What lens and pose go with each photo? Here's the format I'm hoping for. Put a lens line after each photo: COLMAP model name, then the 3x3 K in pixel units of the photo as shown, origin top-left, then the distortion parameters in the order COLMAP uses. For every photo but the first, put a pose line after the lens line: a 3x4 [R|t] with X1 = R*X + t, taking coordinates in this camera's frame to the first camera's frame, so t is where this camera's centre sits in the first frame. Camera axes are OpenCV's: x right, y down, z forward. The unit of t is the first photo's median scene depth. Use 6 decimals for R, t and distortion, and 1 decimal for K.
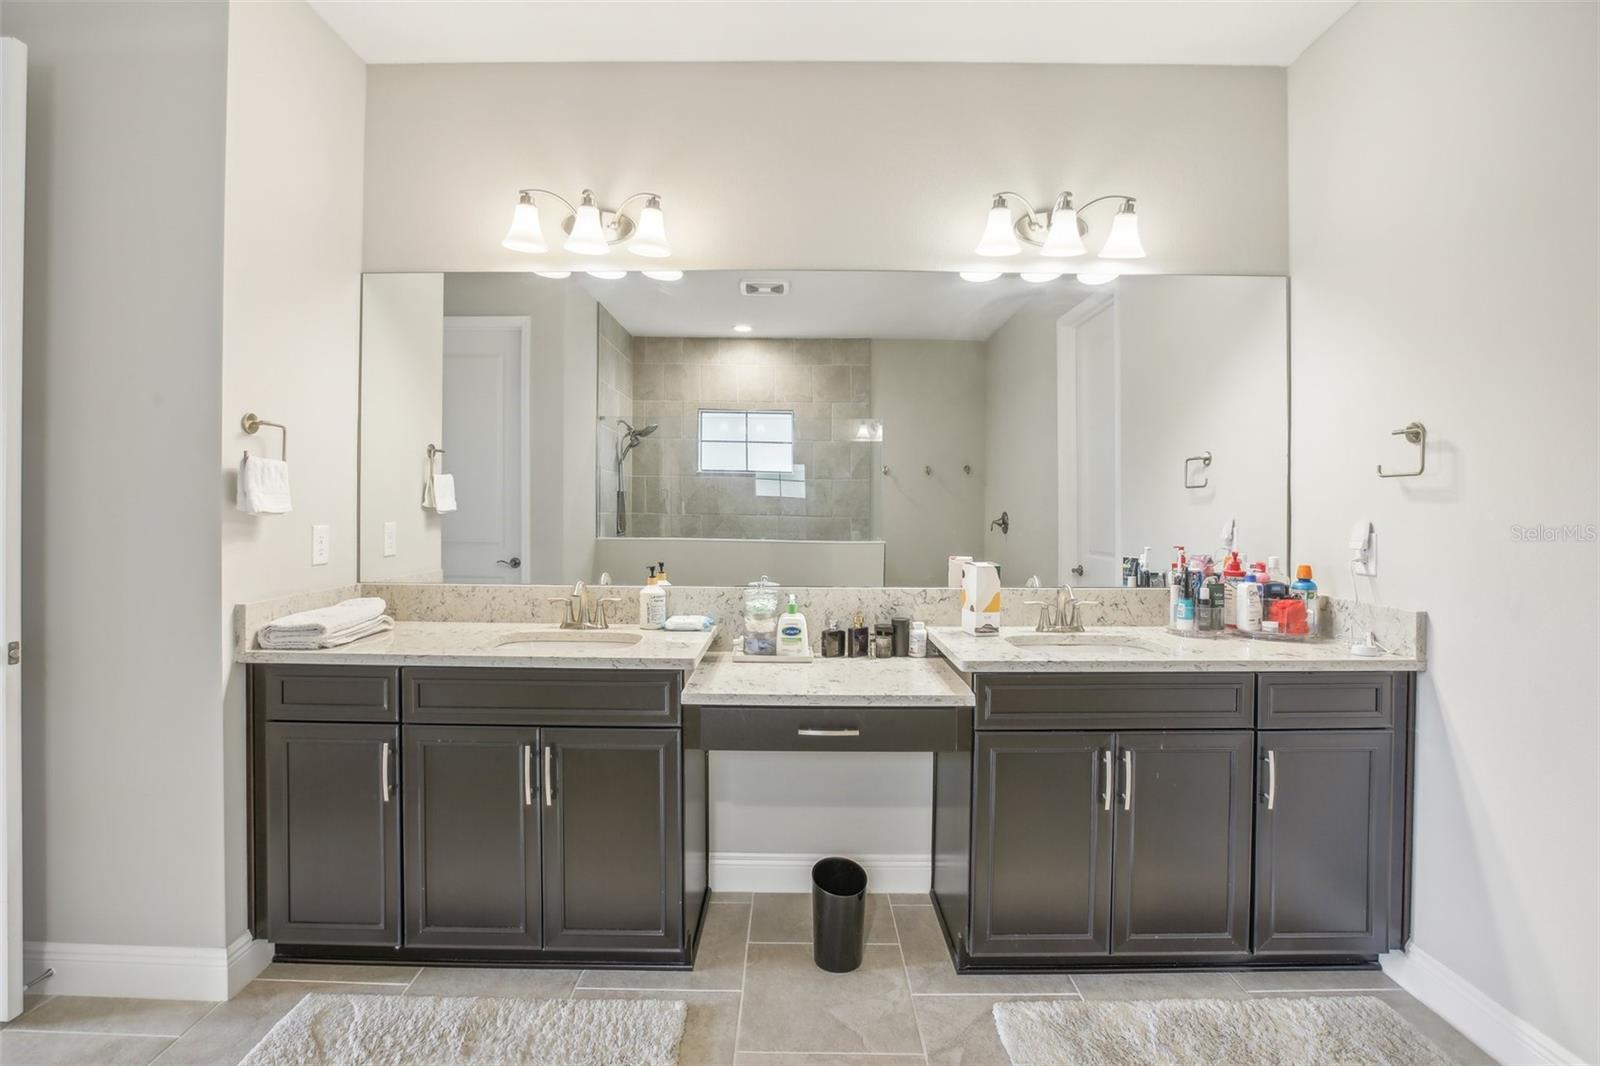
lens RADIAL K [[755.1, 0, 792.5], [0, 755.1, 504.9], [0, 0, 1]] dist [-0.043973, 0.014473]
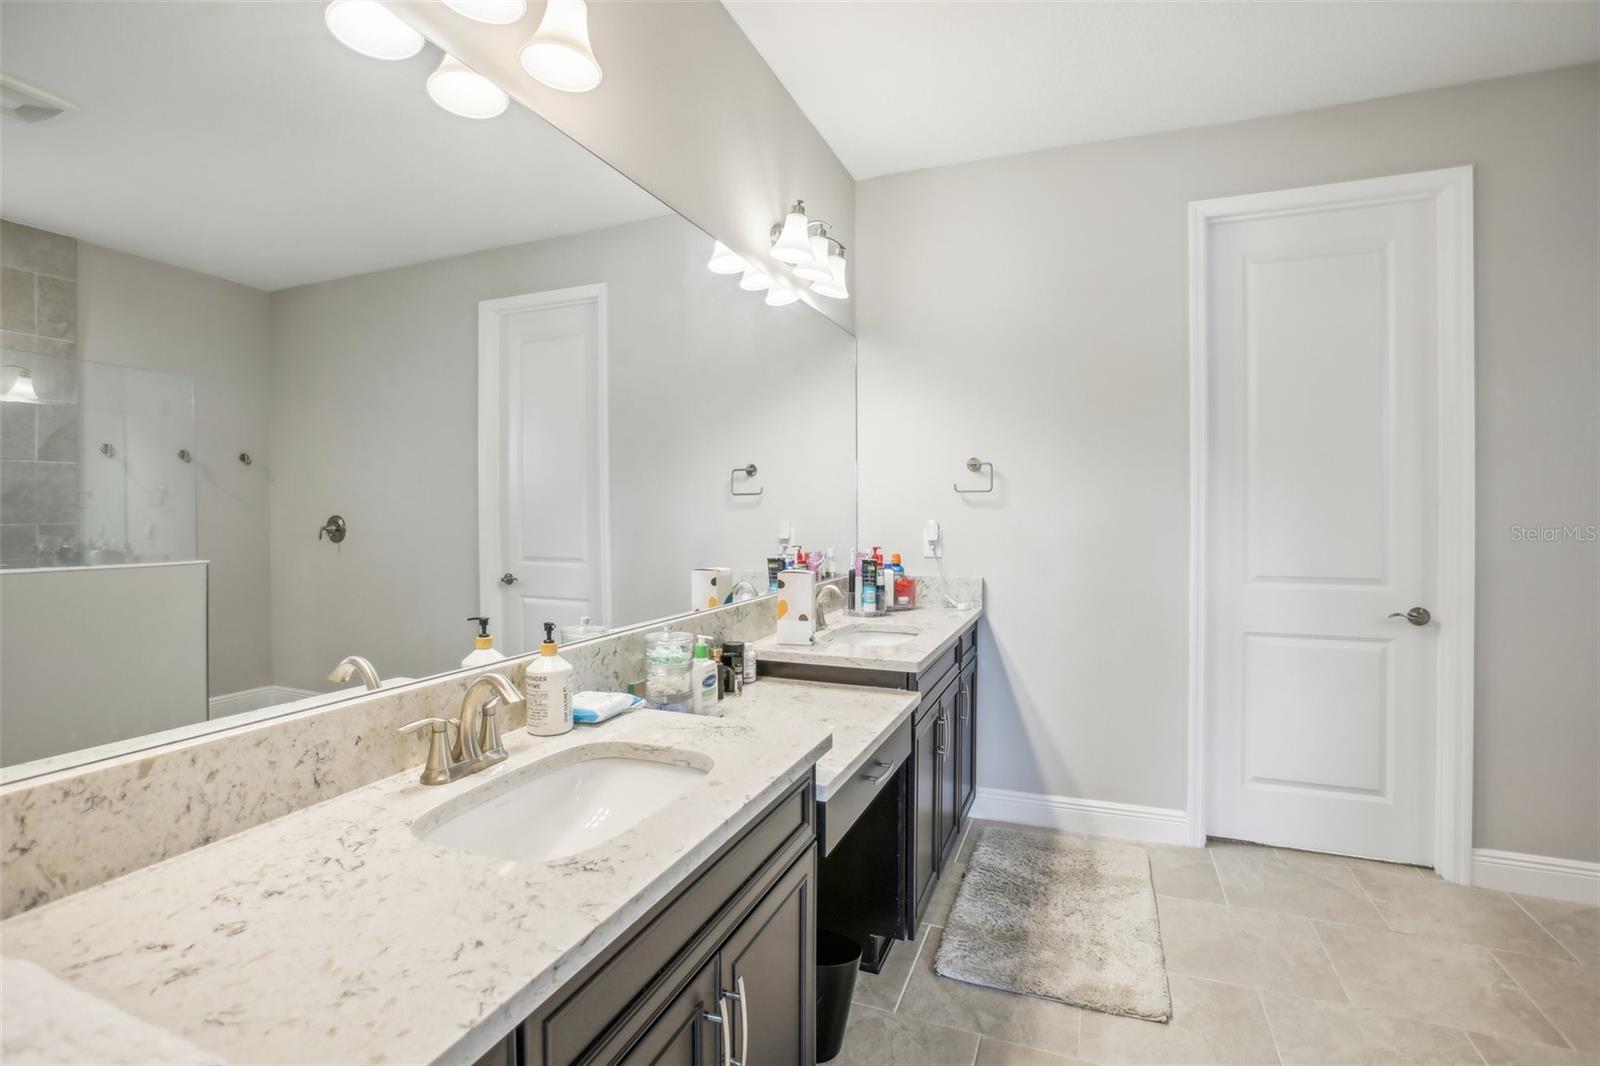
lens RADIAL K [[739.9, 0, 797.2], [0, 739.9, 517.5], [0, 0, 1]] dist [-0.027373, 0.000913]
pose [[0.367501, -0.010998, 0.929958, -0.644674], [-0.004468, 0.999898, 0.013590, -0.004527], [-0.930012, -0.009149, 0.367415, 0.641974]]
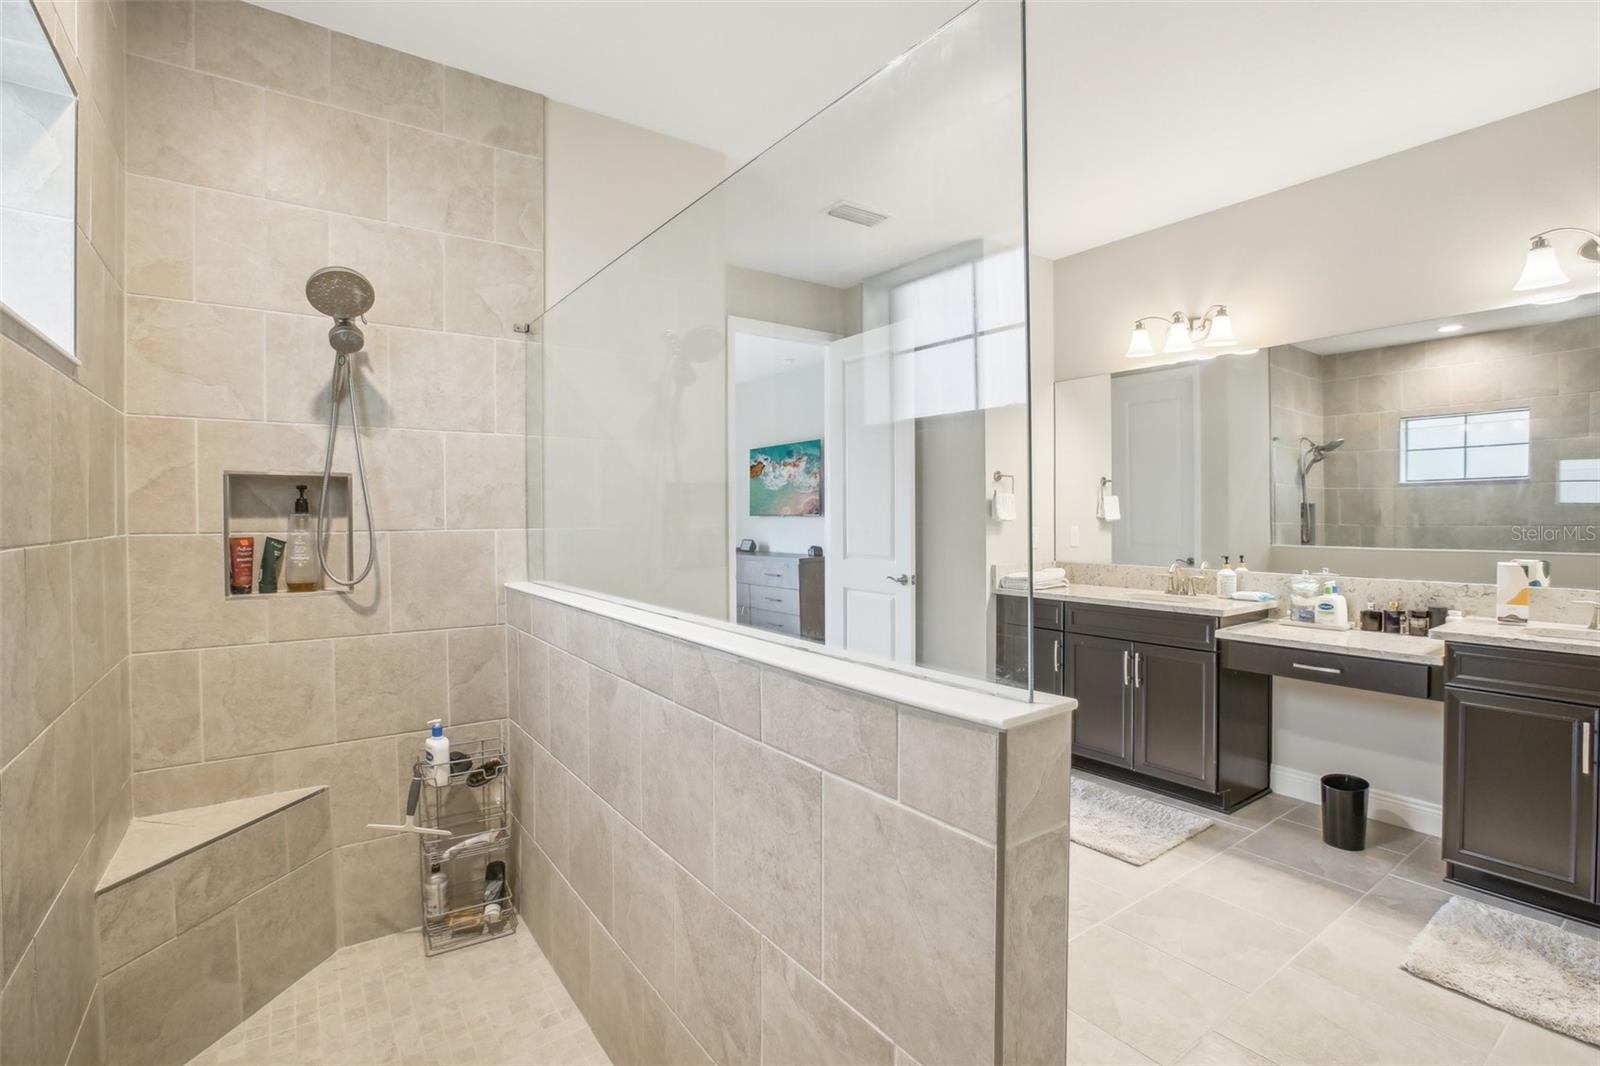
lens RADIAL K [[739.9, 0, 797.2], [0, 739.9, 517.5], [0, 0, 1]] dist [-0.027373, 0.000913]
pose [[0.586517, -0.004307, -0.809925, 0.493430], [0.004579, 0.999988, -0.002001, 0.004485], [0.809924, -0.002535, 0.586530, -0.535467]]
